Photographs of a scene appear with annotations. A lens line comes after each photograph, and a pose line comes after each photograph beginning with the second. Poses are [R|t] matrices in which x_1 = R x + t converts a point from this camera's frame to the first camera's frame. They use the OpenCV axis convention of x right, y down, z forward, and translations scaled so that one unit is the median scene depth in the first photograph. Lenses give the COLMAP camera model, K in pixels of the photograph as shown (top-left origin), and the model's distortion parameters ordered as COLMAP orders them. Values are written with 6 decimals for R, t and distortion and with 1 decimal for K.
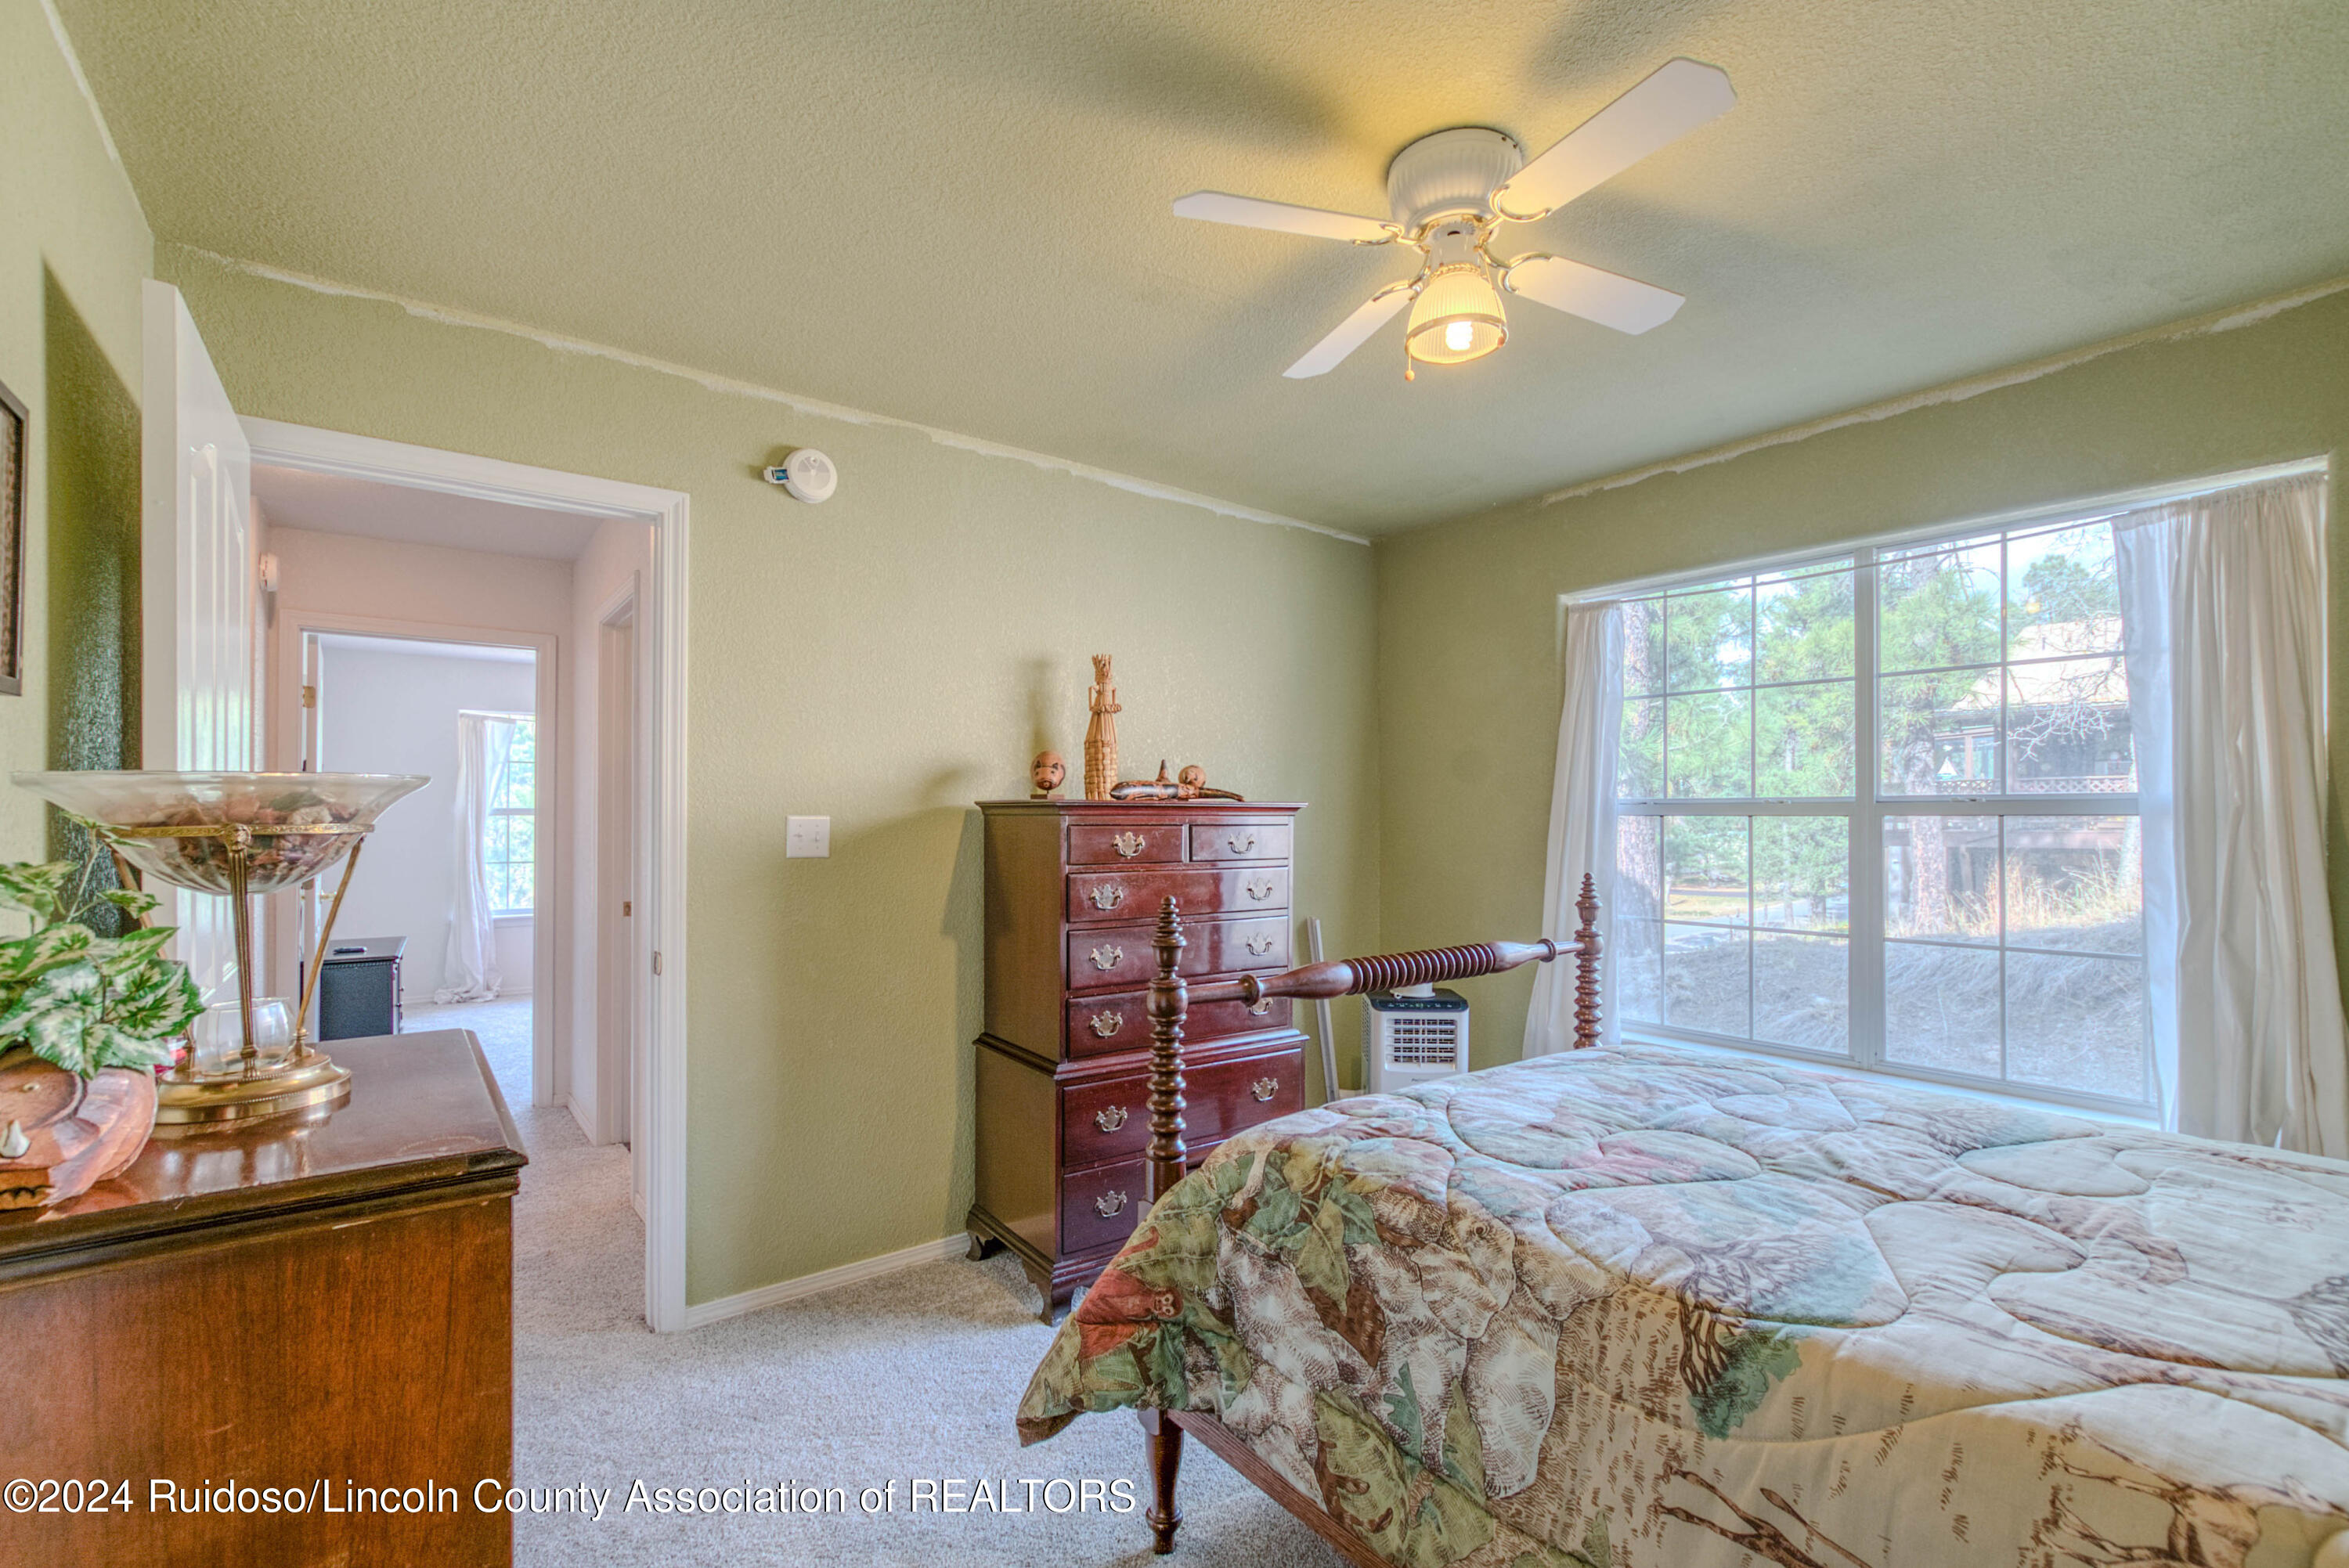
lens RADIAL K [[1034.9, 0, 1189.7], [0, 1034.9, 803.0], [0, 0, 1]] dist [-0.014127, 0.009052]
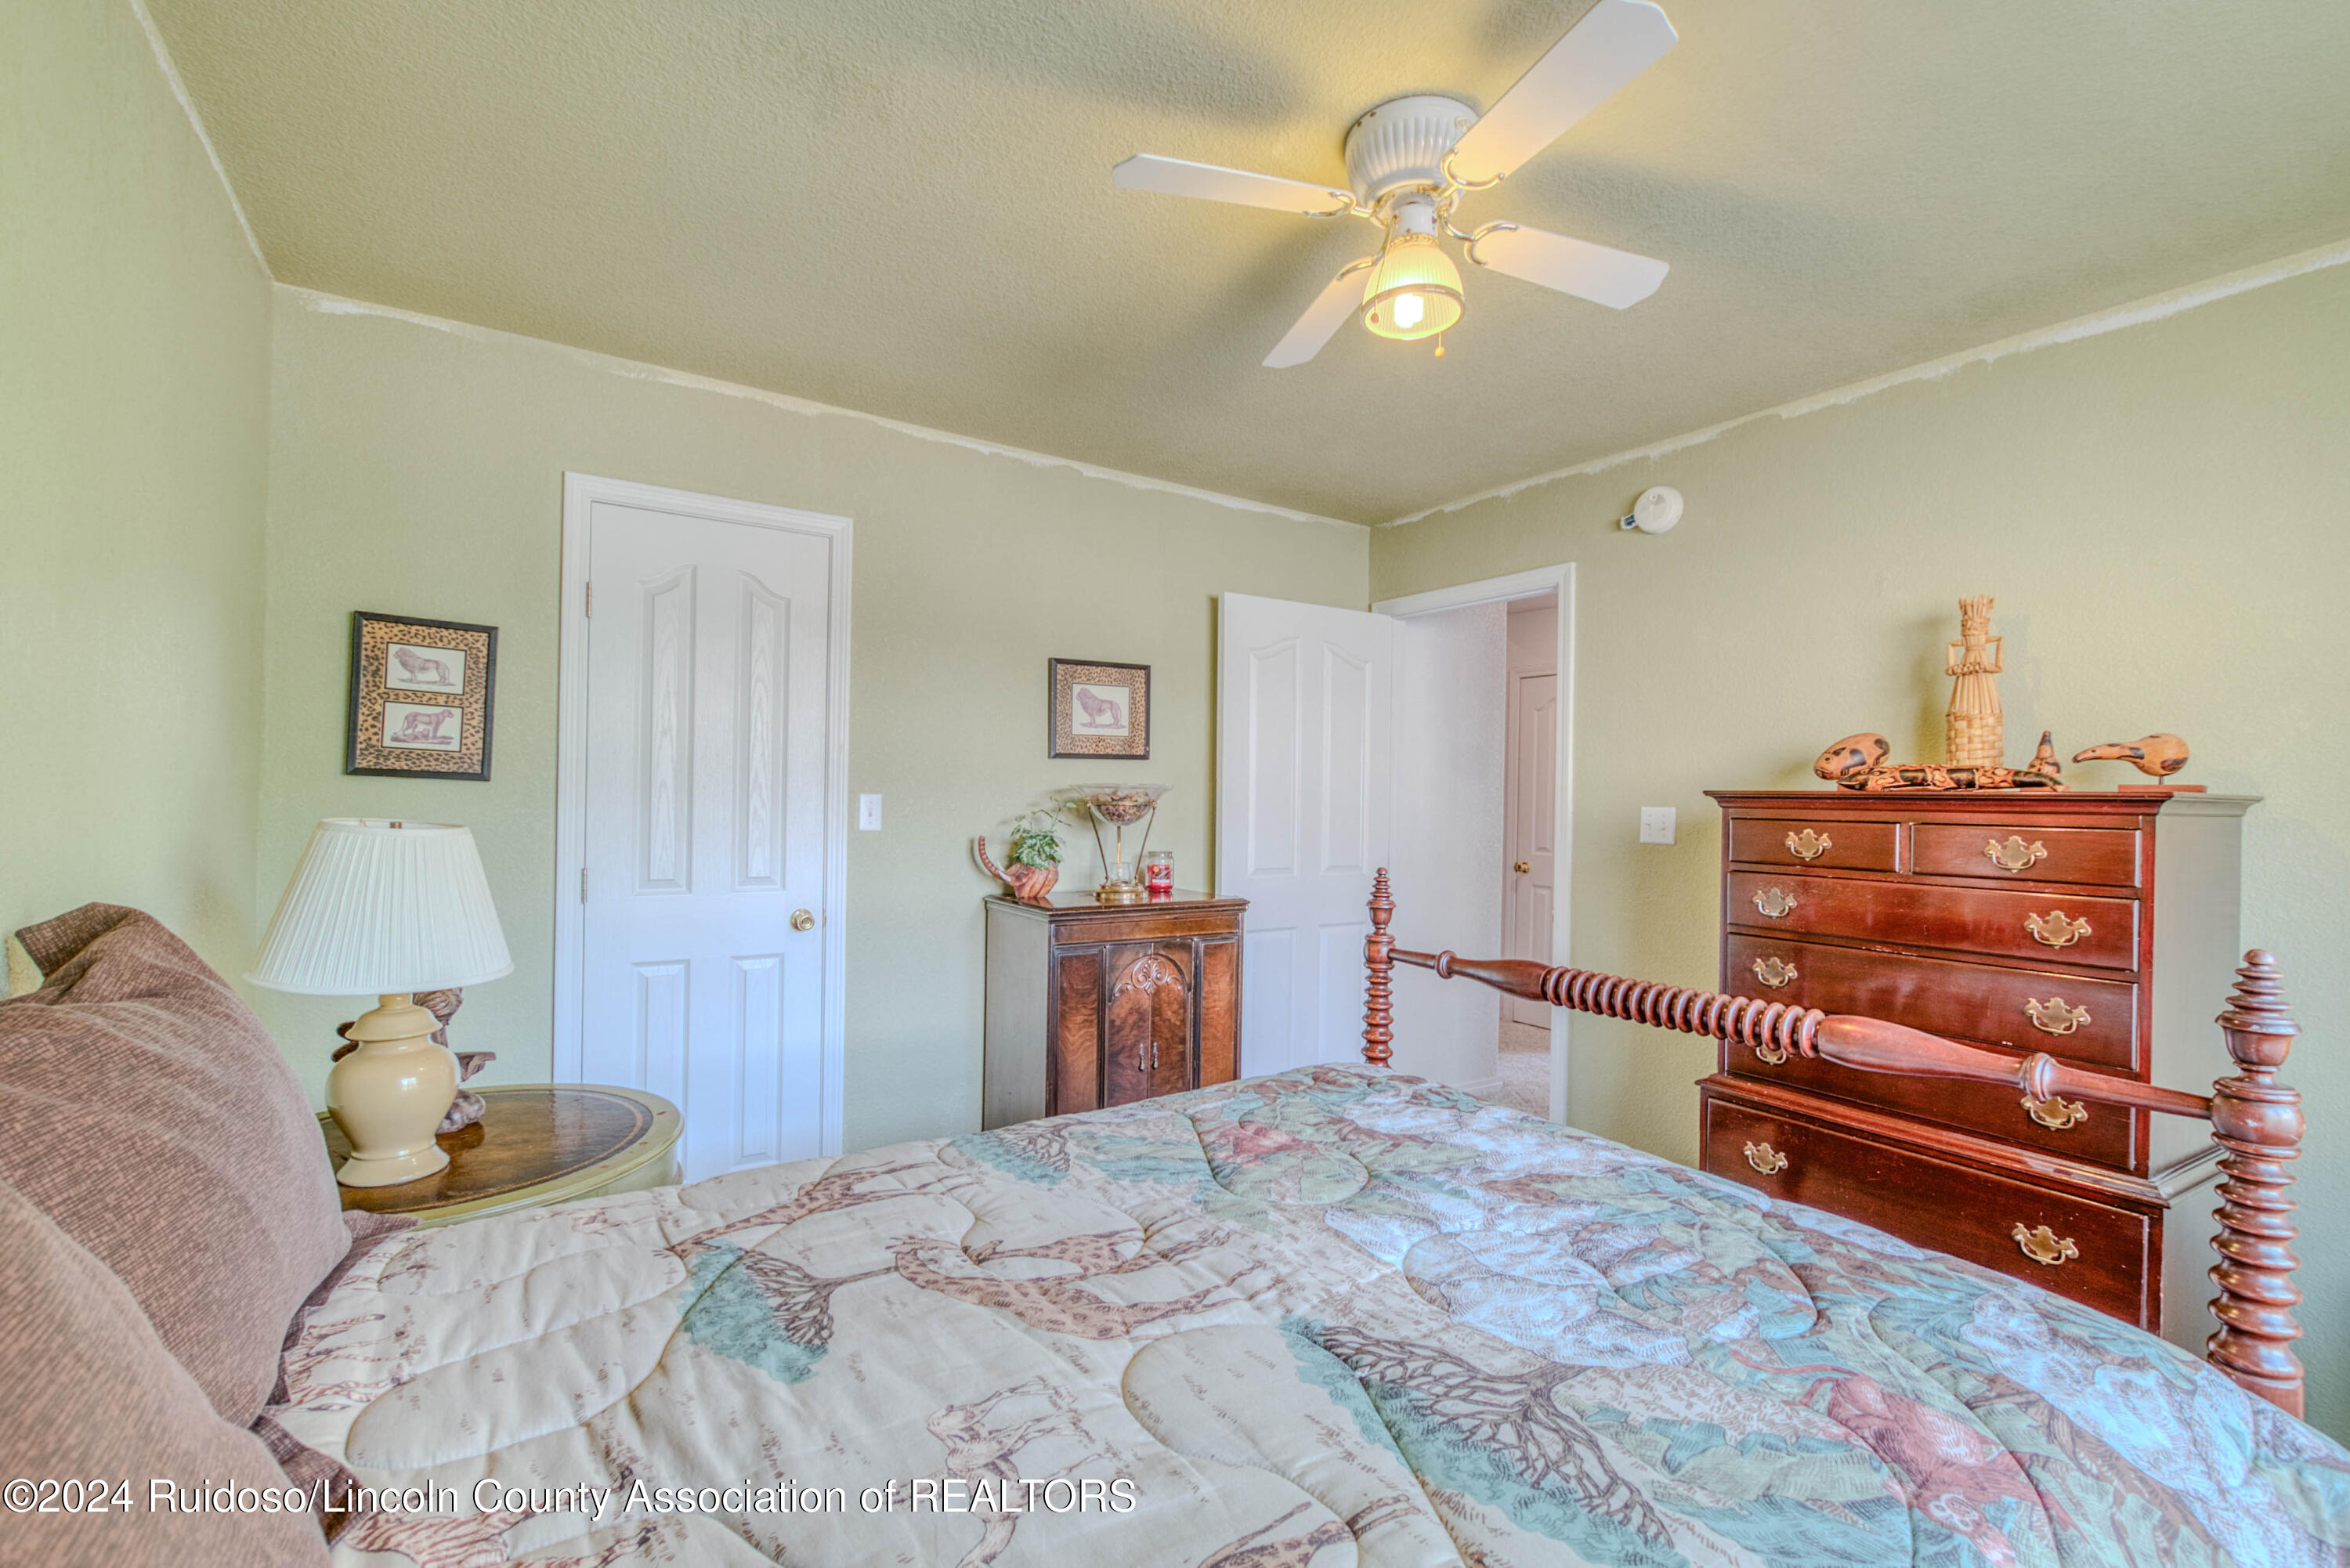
lens RADIAL K [[1026.1, 0, 1175.0], [0, 1026.1, 784.0], [0, 0, 1]] dist [-0.015211, 0.005983]
pose [[-0.078800, -0.014935, -0.996779, 0.813029], [-0.002707, 0.999887, -0.014768, 0.004999], [0.996887, 0.001535, -0.078831, 0.565925]]
